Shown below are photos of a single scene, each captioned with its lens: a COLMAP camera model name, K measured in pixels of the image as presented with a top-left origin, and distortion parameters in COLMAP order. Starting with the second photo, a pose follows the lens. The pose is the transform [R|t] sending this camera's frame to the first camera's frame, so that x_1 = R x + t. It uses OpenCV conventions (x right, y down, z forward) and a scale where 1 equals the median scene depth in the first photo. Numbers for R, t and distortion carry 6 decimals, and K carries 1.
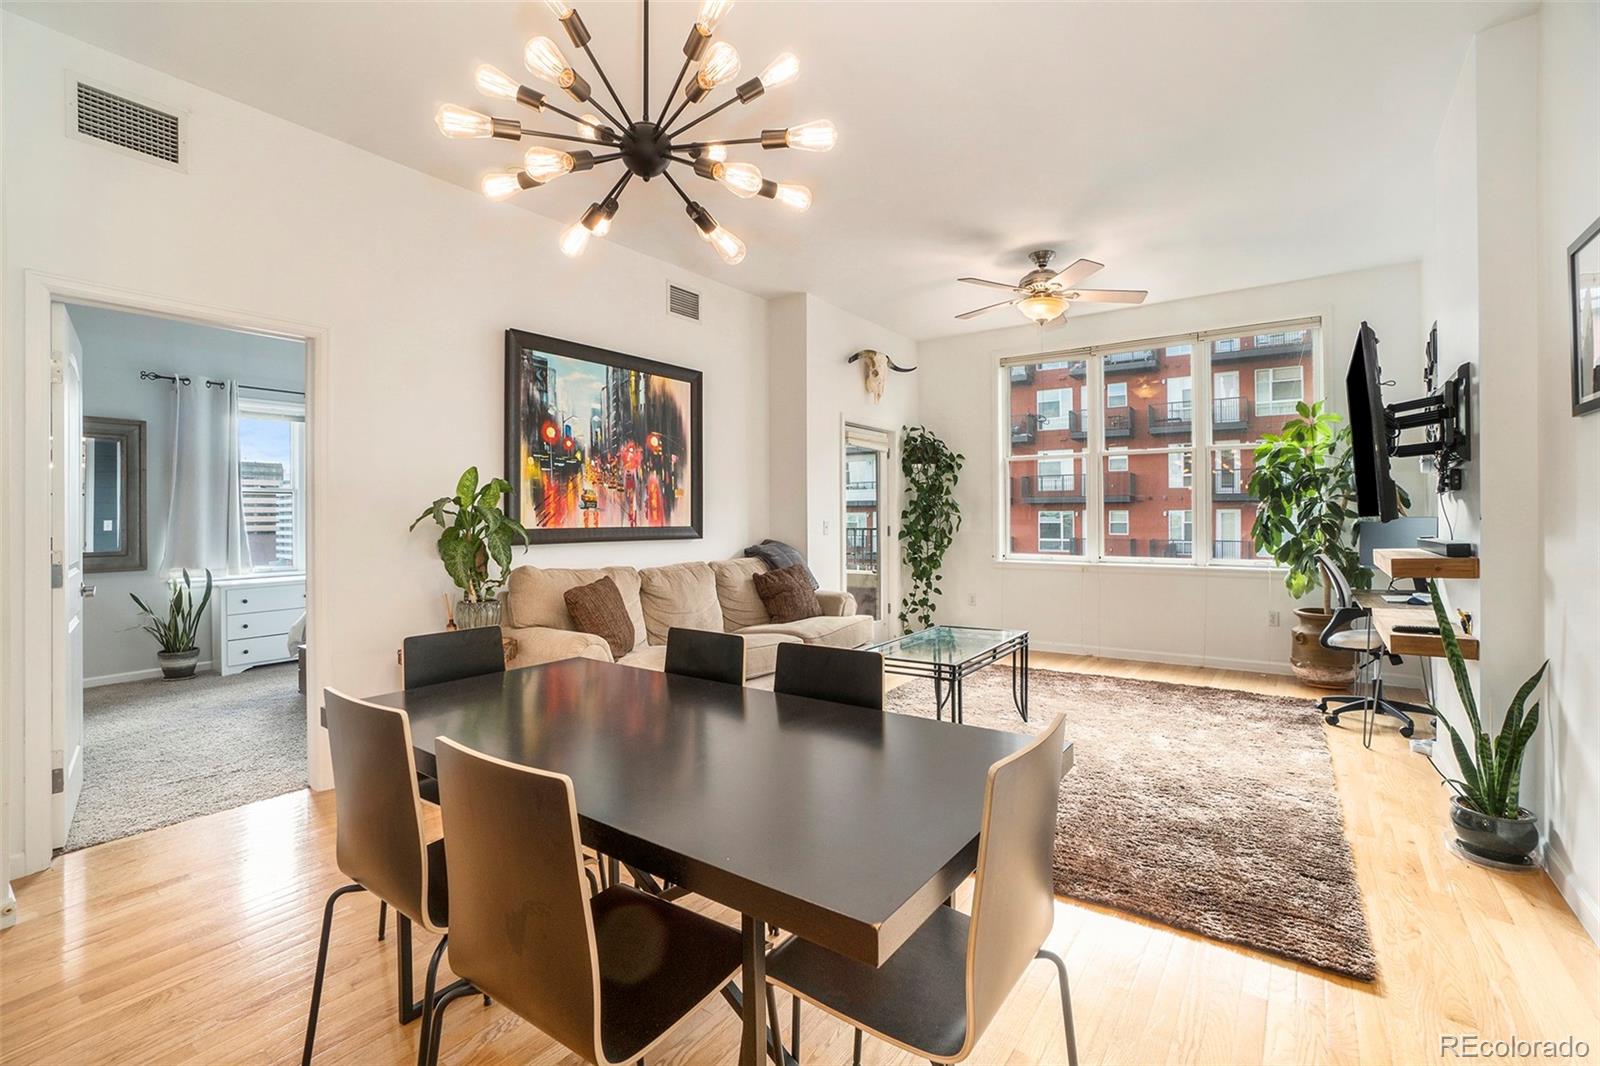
lens RADIAL K [[723.5, 0, 786.6], [0, 723.5, 521.9], [0, 0, 1]] dist [-0.046367, 0.012305]
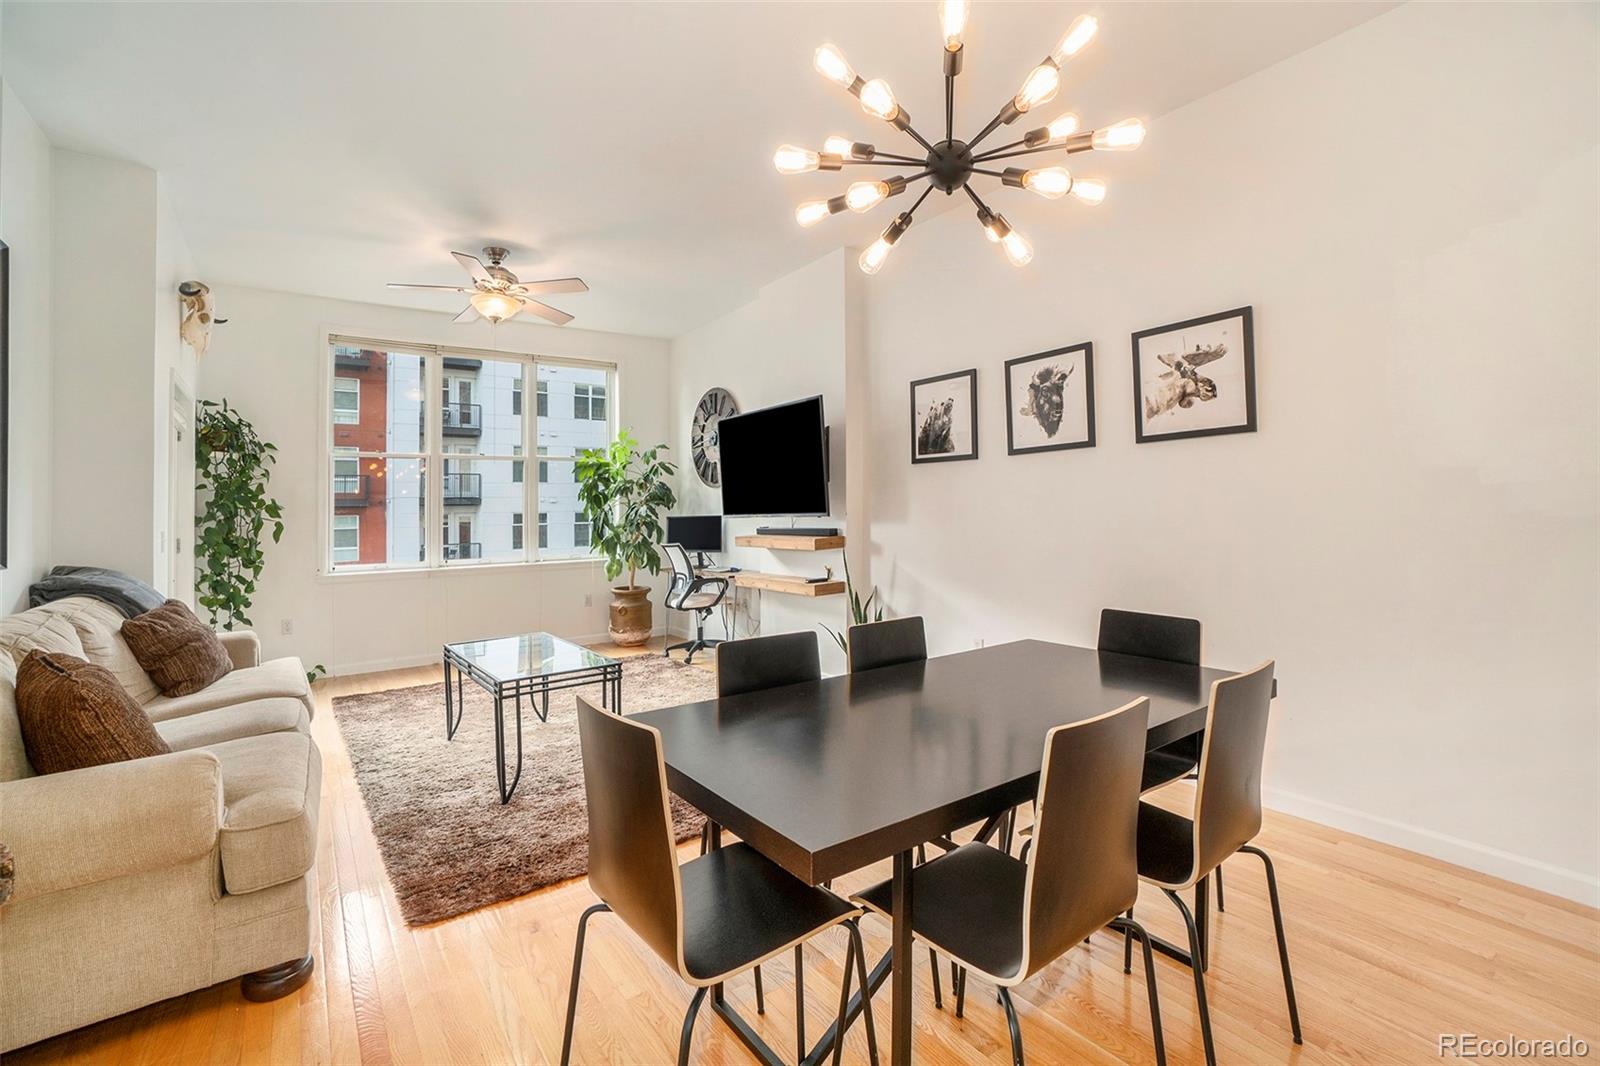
lens RADIAL K [[707.3, 0, 814.0], [0, 707.3, 512.8], [0, 0, 1]] dist [-0.043636, 0.000099]
pose [[0.298085, -0.004988, 0.954526, -0.422386], [0.025157, 0.999680, -0.002632, -0.001694], [-0.954208, 0.024797, 0.298115, 0.300969]]
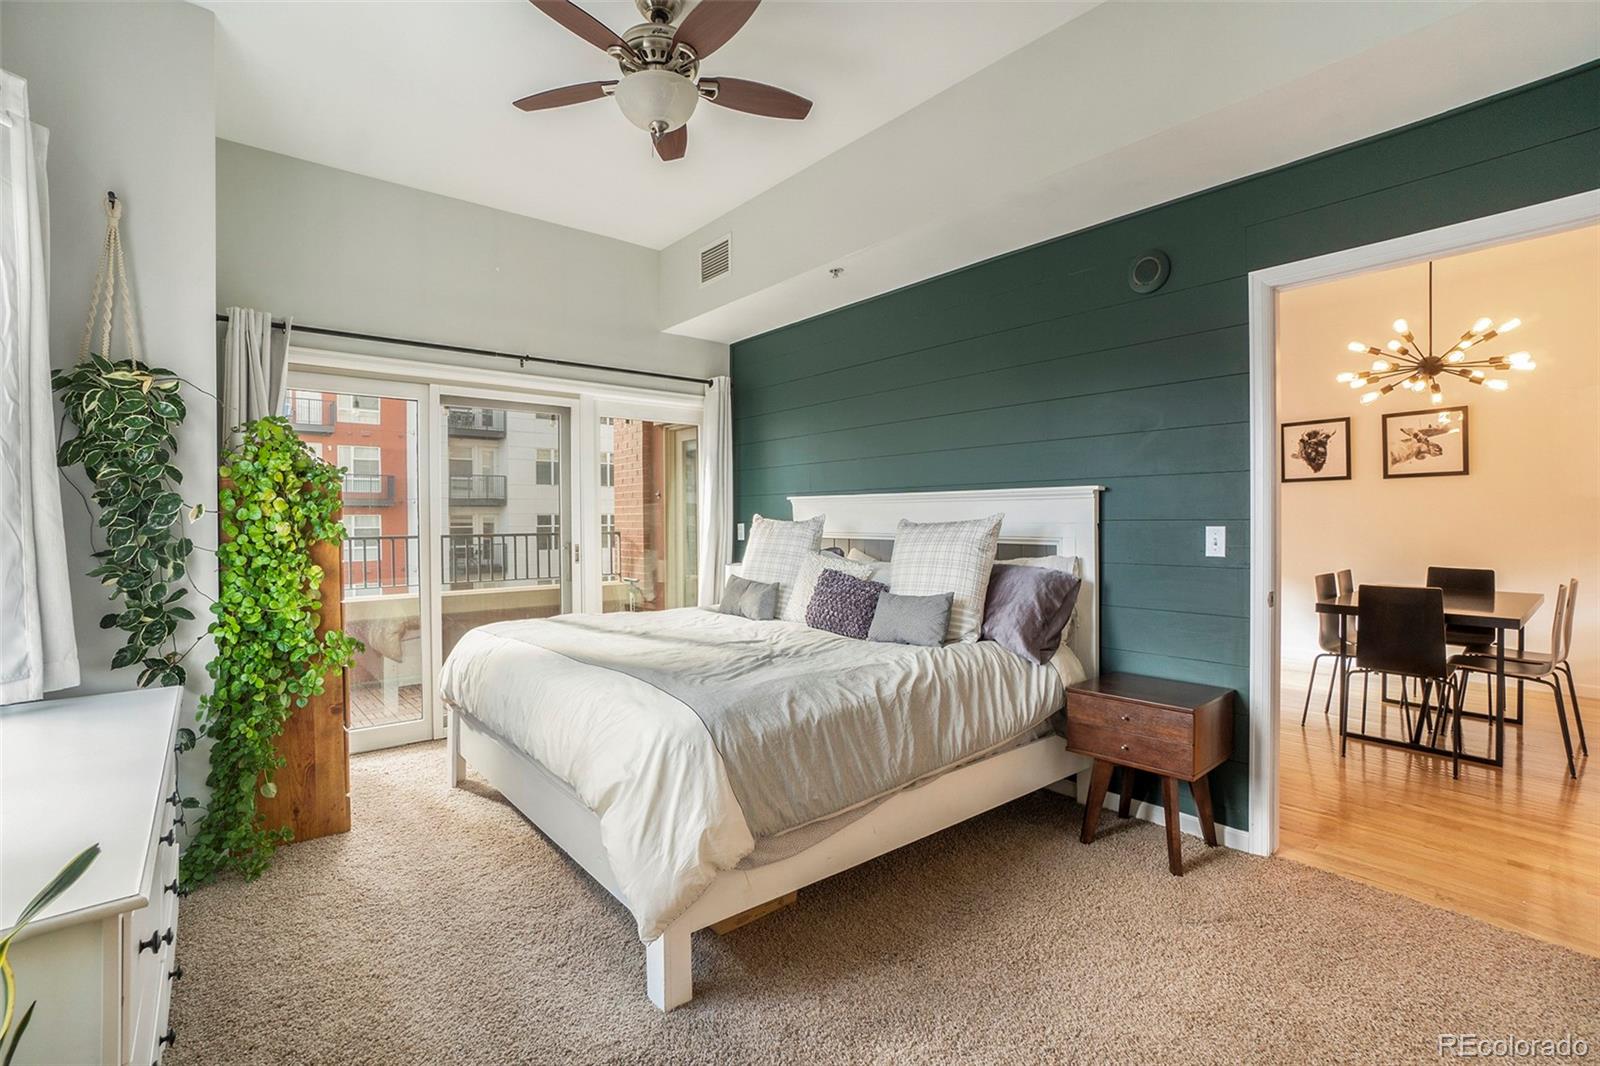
lens RADIAL K [[714.0, 0, 804.6], [0, 714.0, 516.3], [0, 0, 1]] dist [-0.031933, 0.007564]
pose [[0.221471, 0.003650, 0.975160, -1.028904], [0.010914, 0.999921, -0.006221, -0.003513], [-0.975106, 0.012020, 0.221413, 0.882178]]
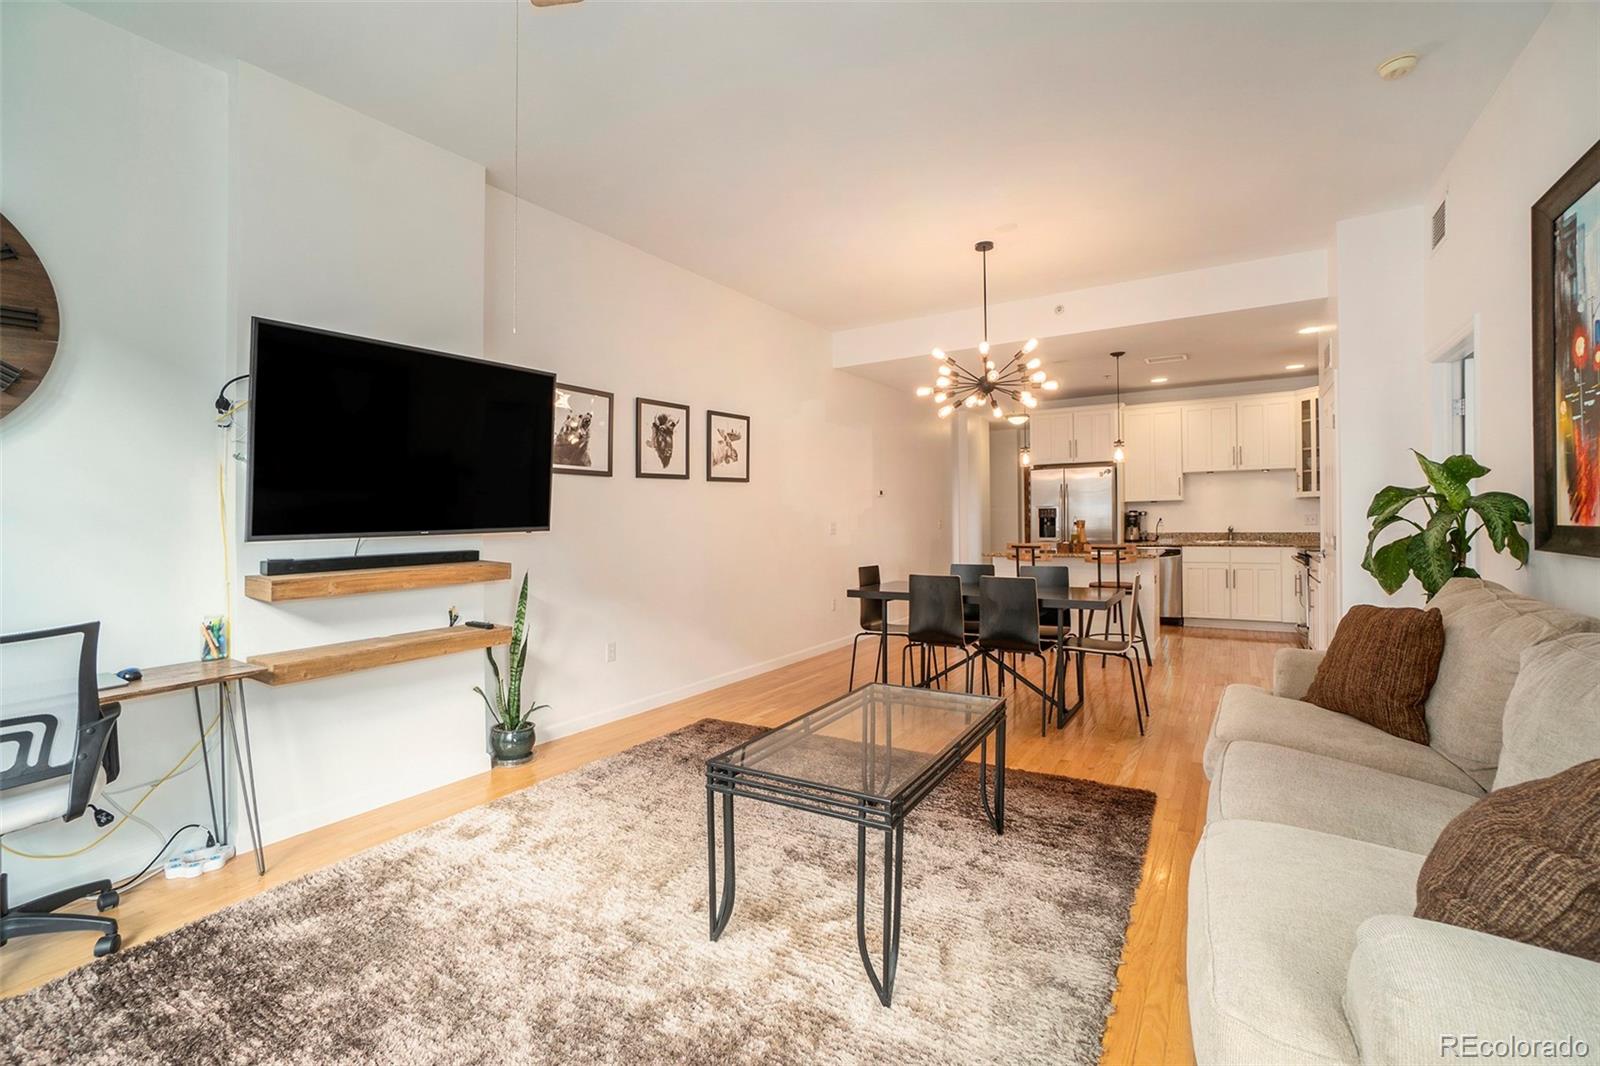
lens RADIAL K [[704.9, 0, 791.3], [0, 704.9, 518.3], [0, 0, 1]] dist [-0.009719, 0.000503]
pose [[-0.998678, 0.020551, -0.047122, 0.241212], [0.020338, 0.999781, 0.005010, -0.009671], [0.047214, 0.004045, -0.998877, 1.261325]]
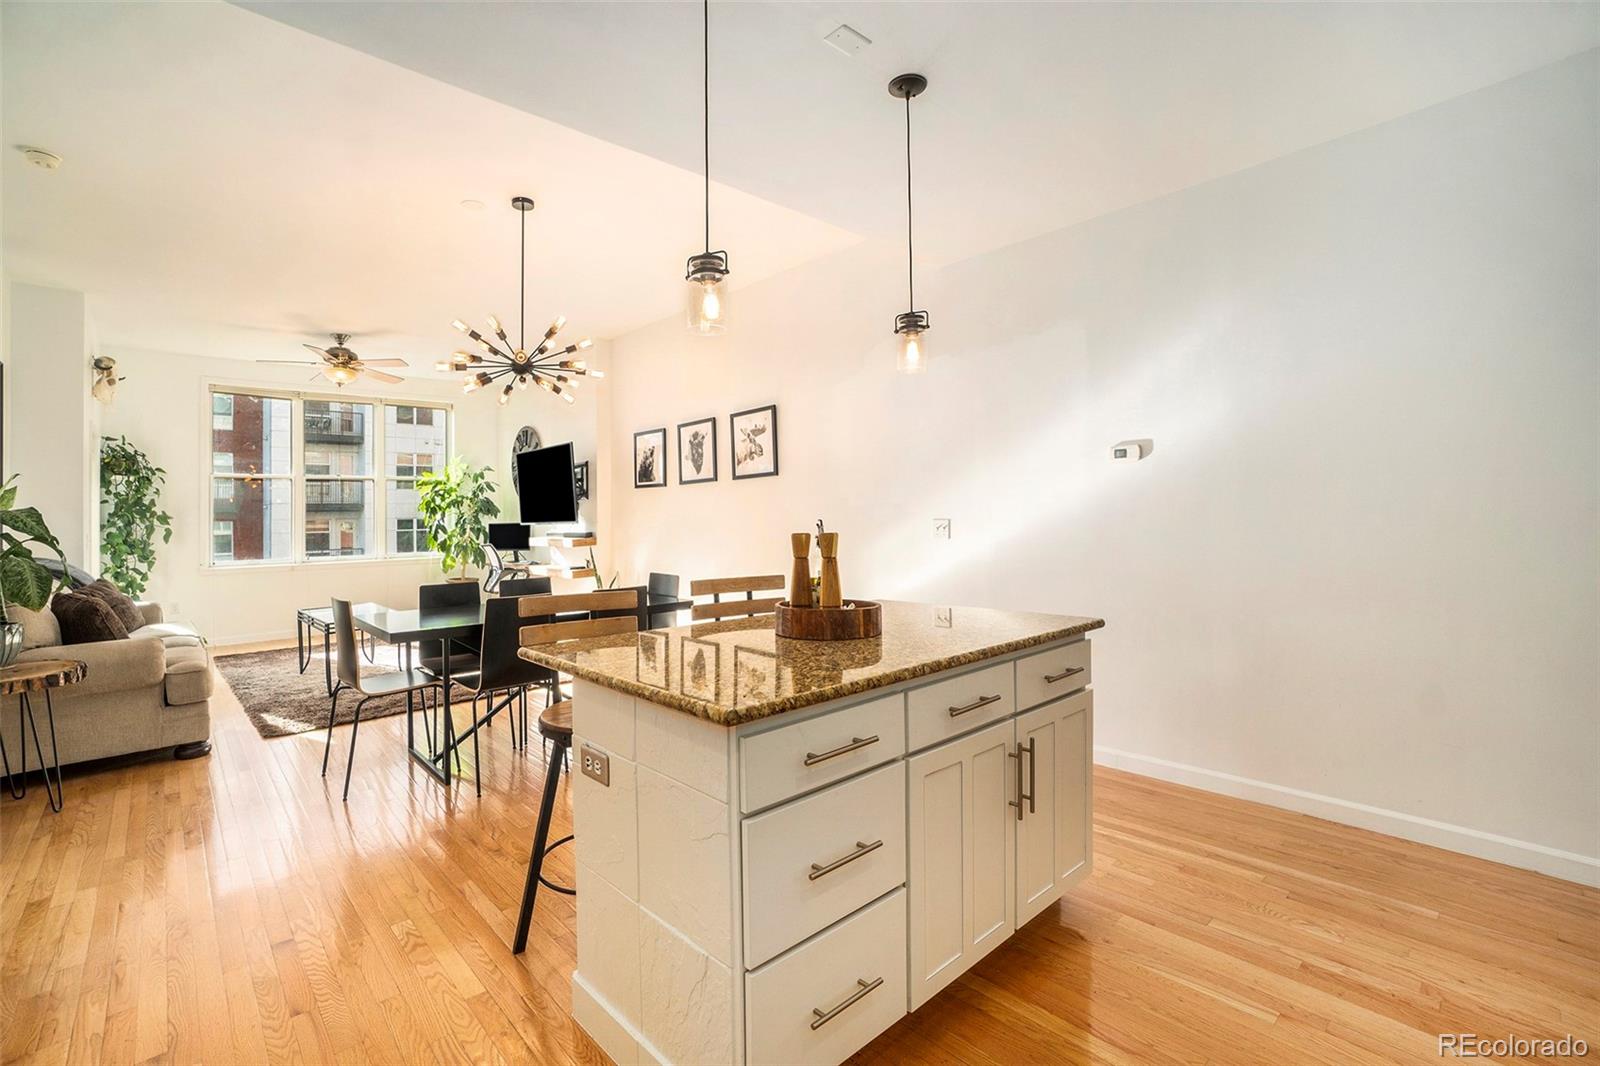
lens RADIAL K [[704.9, 0, 791.3], [0, 704.9, 518.3], [0, 0, 1]] dist [-0.009719, 0.000503]
pose [[0.206278, -0.004720, 0.978482, -0.778675], [0.025406, 0.999677, -0.000533, 0.001920], [-0.978164, 0.024969, 0.206331, -0.120926]]
